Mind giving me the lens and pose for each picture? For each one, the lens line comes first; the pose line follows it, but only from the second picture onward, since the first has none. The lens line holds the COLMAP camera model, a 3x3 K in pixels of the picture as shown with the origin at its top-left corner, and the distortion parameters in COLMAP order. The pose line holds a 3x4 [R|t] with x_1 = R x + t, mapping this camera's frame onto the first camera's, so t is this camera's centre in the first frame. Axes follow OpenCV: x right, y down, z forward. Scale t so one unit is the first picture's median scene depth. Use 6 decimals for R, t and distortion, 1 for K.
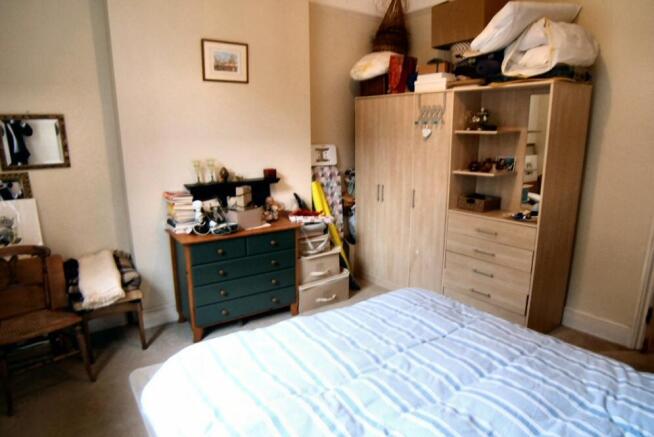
lens RADIAL K [[437.1, 0, 328.9], [0, 437.1, 232.5], [0, 0, 1]] dist [-0.002466, -0.001156]
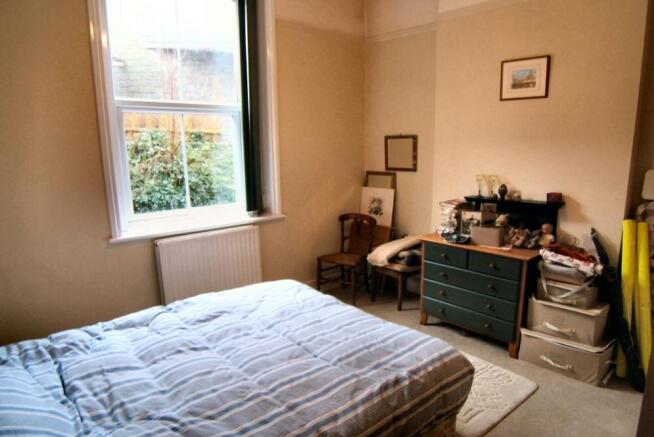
lens RADIAL K [[437.1, 0, 328.9], [0, 437.1, 232.5], [0, 0, 1]] dist [-0.002466, -0.001156]
pose [[0.138345, 0.206213, -0.968678, 0.715279], [-0.229582, 0.958118, 0.171176, -0.125063], [0.963407, 0.198710, 0.179894, 0.463255]]
